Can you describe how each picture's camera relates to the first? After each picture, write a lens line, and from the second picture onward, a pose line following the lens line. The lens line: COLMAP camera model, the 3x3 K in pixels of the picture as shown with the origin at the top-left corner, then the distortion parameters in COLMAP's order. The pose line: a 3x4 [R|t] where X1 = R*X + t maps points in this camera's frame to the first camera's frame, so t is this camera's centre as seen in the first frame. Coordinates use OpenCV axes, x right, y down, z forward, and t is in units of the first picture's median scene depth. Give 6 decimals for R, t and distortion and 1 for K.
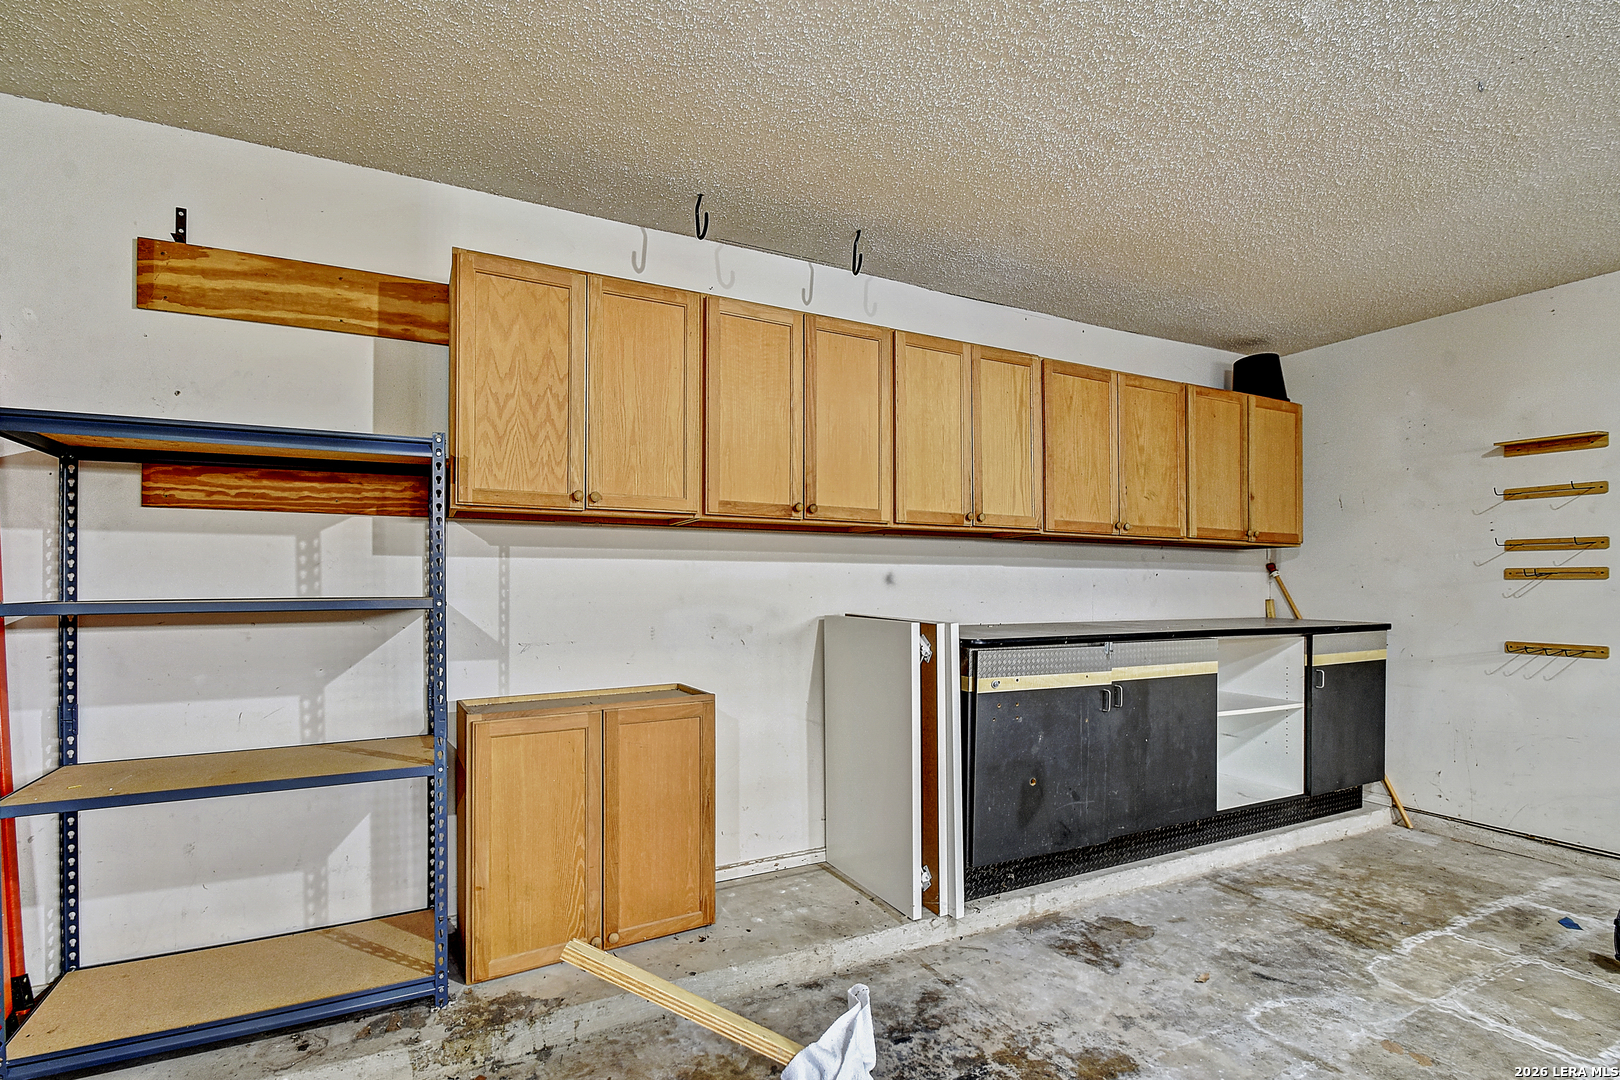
lens RADIAL K [[762.7, 0, 829.4], [0, 762.7, 581.9], [0, 0, 1]] dist [0.002305, -0.006120]
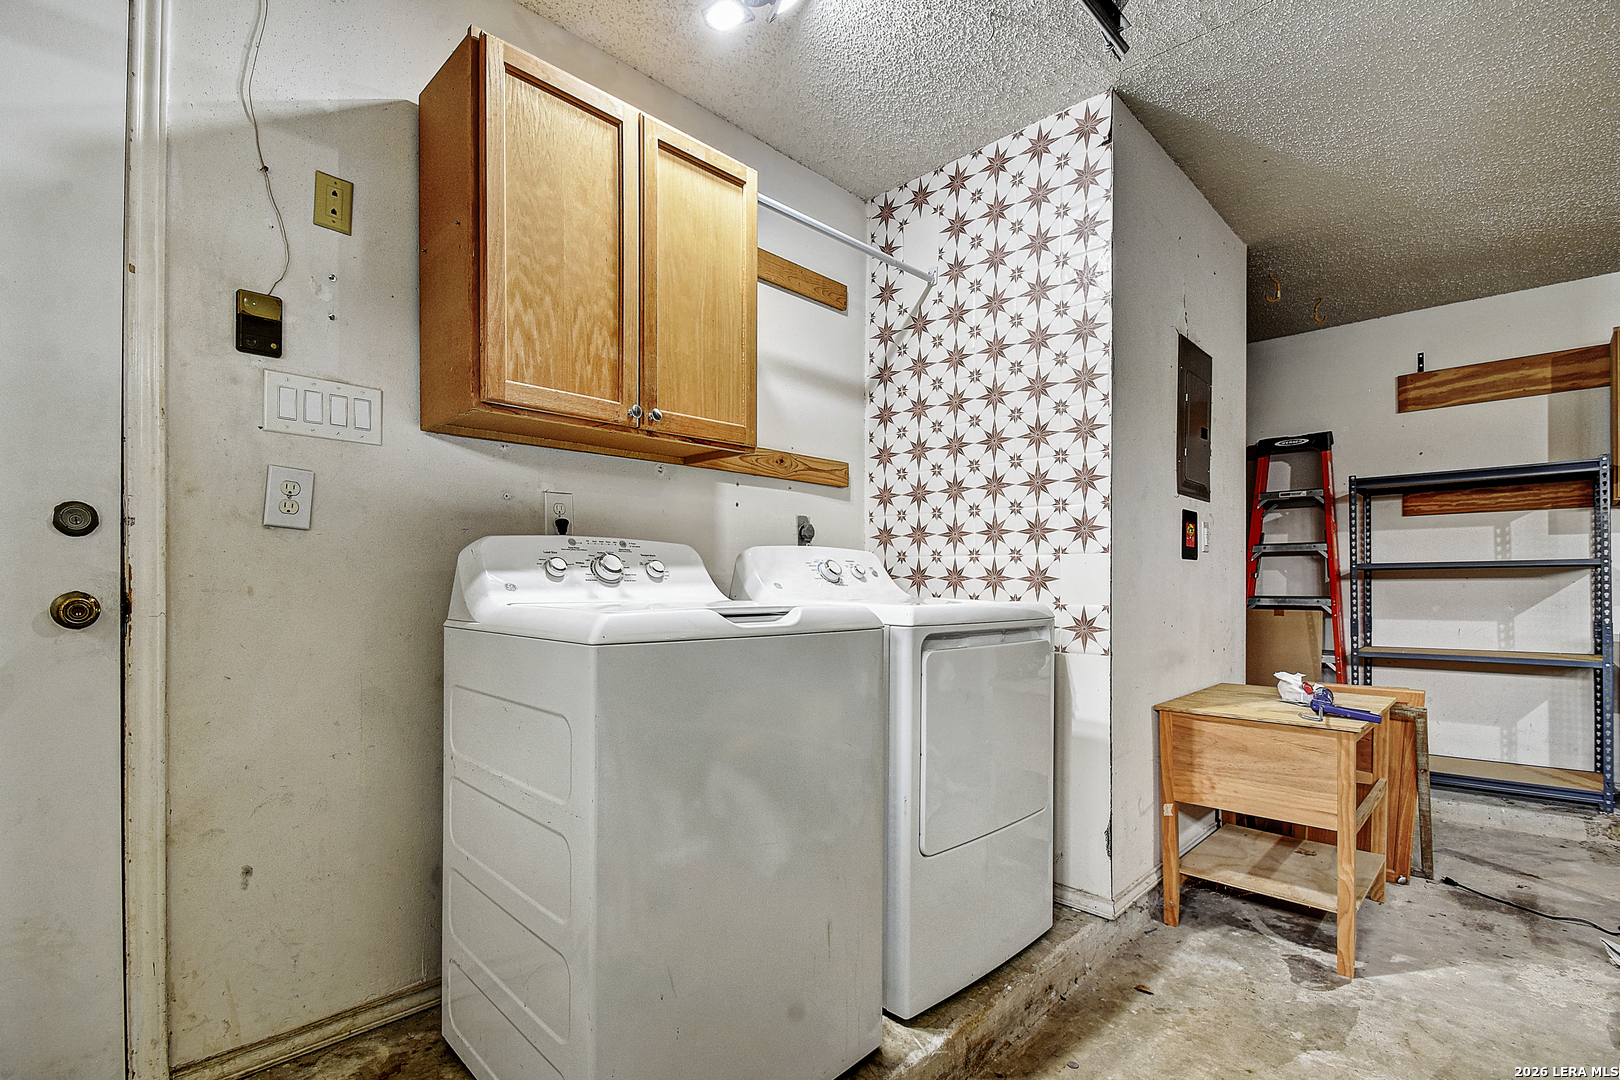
lens RADIAL K [[762.7, 0, 779.7], [0, 762.7, 582.4], [0, 0, 1]] dist [0.002305, -0.006120]
pose [[0.276254, -0.005074, -0.961071, 0.480023], [0.001799, 0.999987, -0.004762, 0.069972], [0.961083, -0.000414, 0.276259, -0.985089]]
